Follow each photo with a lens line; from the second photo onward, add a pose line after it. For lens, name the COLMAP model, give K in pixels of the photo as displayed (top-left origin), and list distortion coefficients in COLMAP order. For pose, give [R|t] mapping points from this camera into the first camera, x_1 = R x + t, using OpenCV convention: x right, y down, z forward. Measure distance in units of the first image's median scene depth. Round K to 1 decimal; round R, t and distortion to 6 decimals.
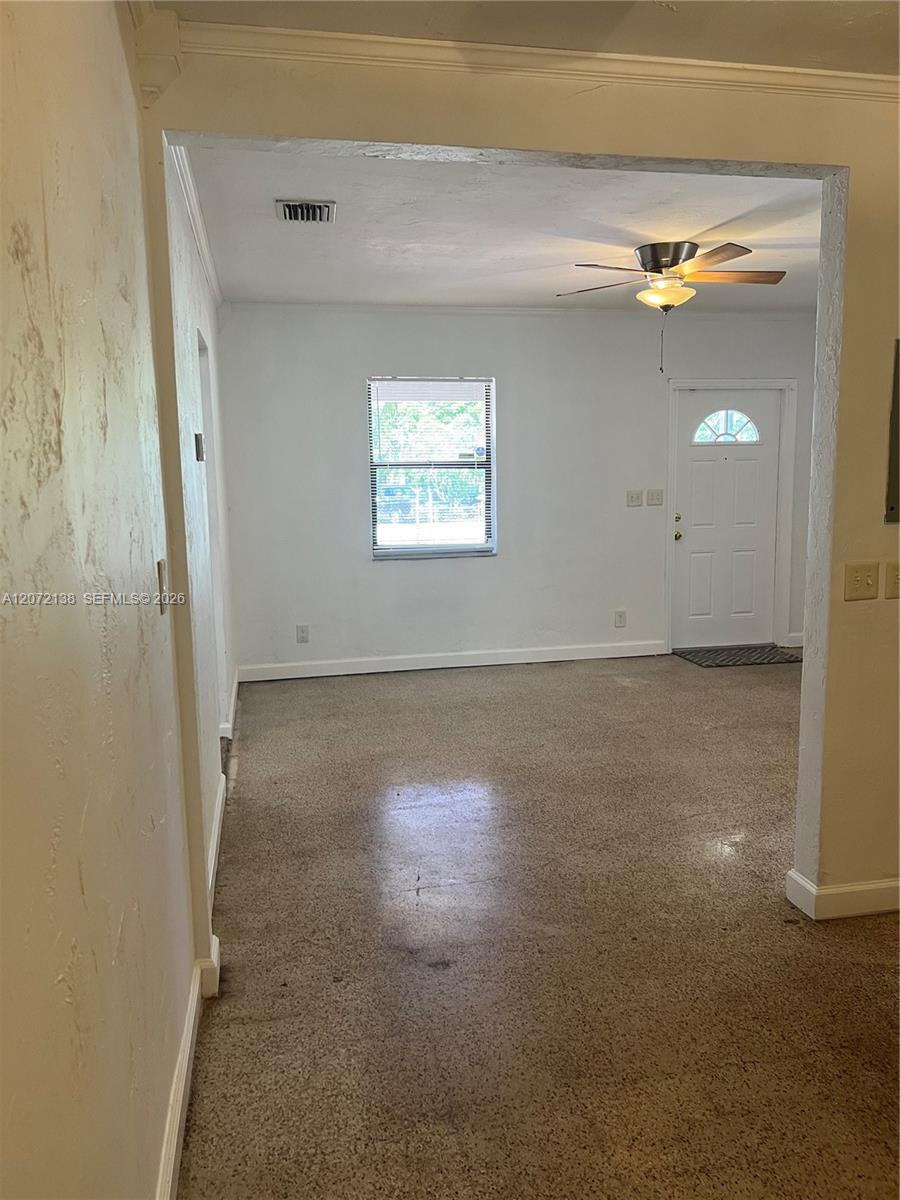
lens RADIAL K [[909.9, 0, 440.7], [0, 909.9, 589.7], [0, 0, 1]] dist [0.060004, -0.069130]
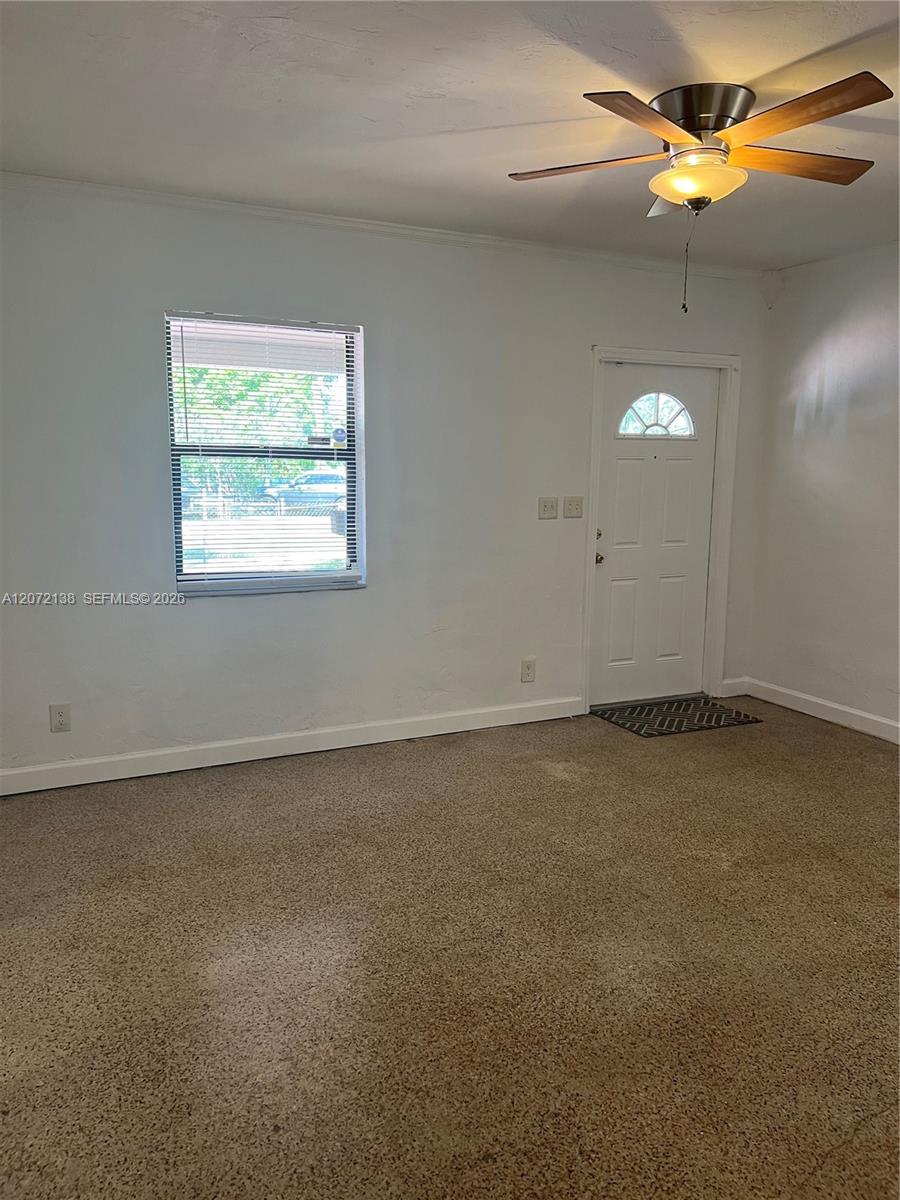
lens RADIAL K [[909.9, 0, 458.0], [0, 909.9, 608.8], [0, 0, 1]] dist [0.060004, -0.069130]
pose [[0.966840, -0.013209, 0.255043, -0.046324], [0.006278, 0.999589, 0.027971, -0.040619], [-0.255307, -0.025443, 0.966525, 0.316320]]
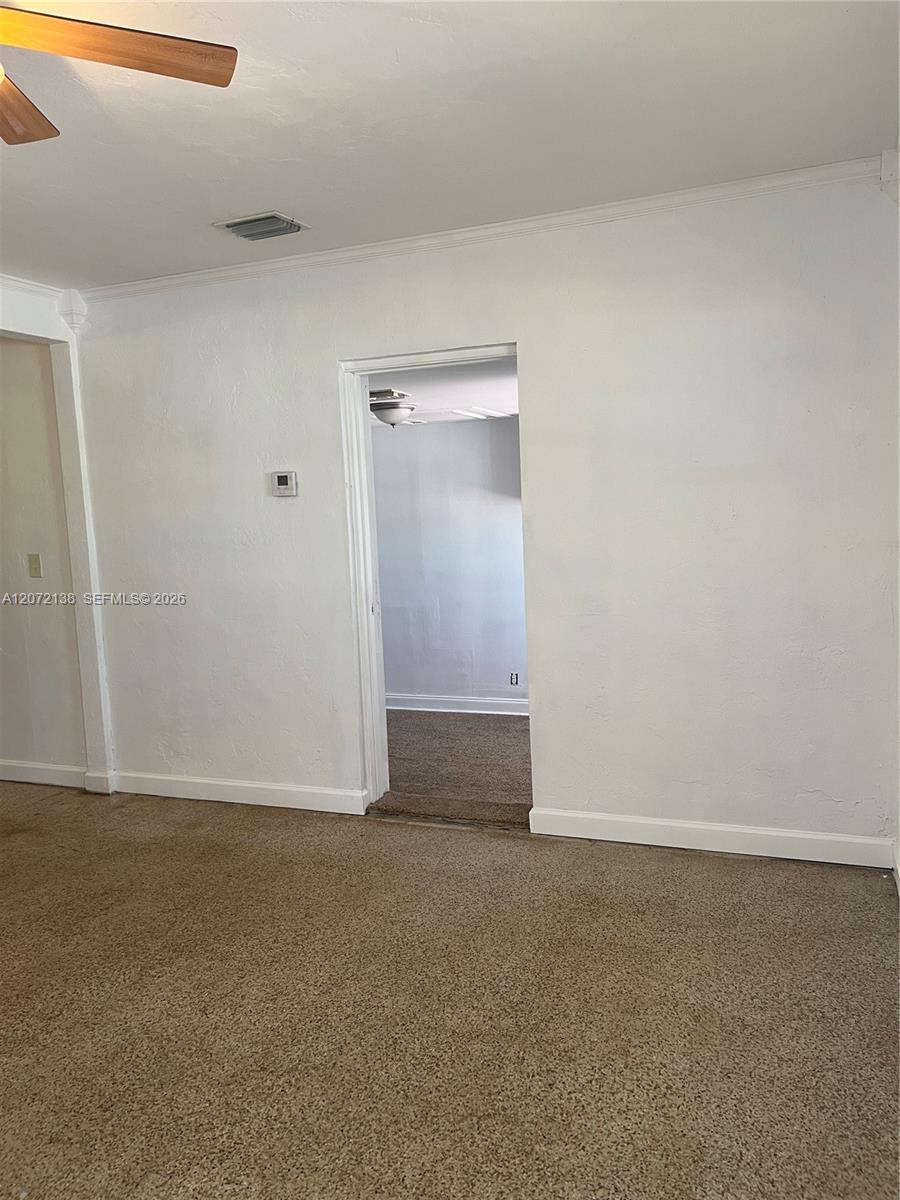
lens RADIAL K [[909.9, 0, 461.8], [0, 909.9, 601.4], [0, 0, 1]] dist [0.060004, -0.069130]
pose [[-0.543826, 0.131217, -0.828876, 0.328150], [-0.062428, 0.978638, 0.195885, -0.137167], [0.836872, 0.158272, -0.524018, 0.997589]]
